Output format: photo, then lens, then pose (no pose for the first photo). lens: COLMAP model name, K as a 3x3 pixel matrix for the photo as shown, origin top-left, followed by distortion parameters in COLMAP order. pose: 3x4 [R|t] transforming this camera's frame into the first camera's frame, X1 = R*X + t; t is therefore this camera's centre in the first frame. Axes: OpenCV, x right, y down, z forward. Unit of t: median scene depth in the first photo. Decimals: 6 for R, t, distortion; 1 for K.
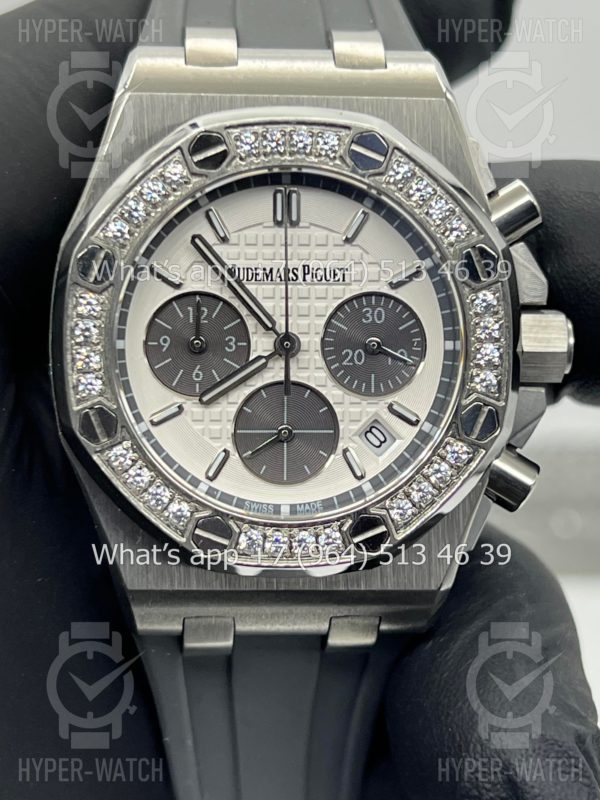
lens RADIAL K [[1931.6, 0, 302.5], [0, 1931.6, 401.3], [0, 0, 1]] dist [0.470386, 0.000000]
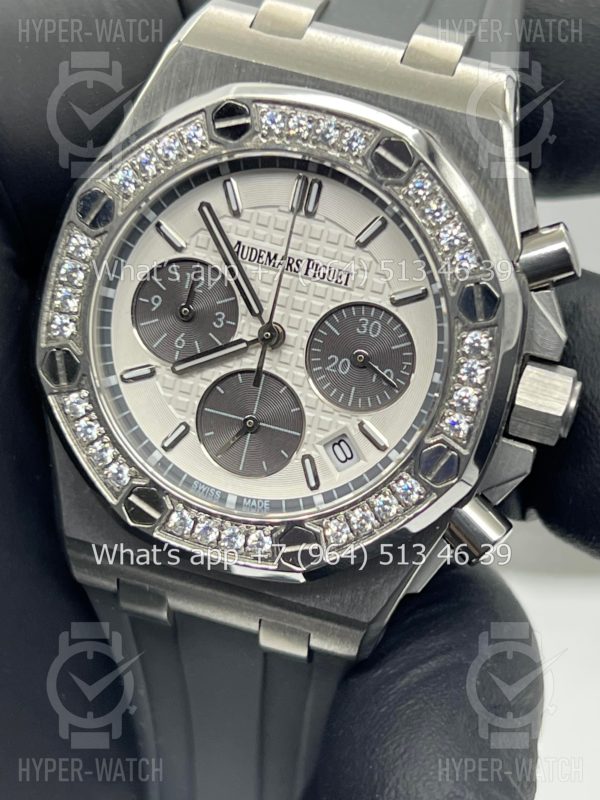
lens RADIAL K [[1931.6, 0, 296.3], [0, 1931.6, 399.8], [0, 0, 1]] dist [0.470386, 0.000000]
pose [[0.938537, 0.253433, -0.234350, 0.237039], [-0.242751, 0.967273, 0.073855, -0.072098], [0.245398, -0.012427, 0.969343, 0.069382]]
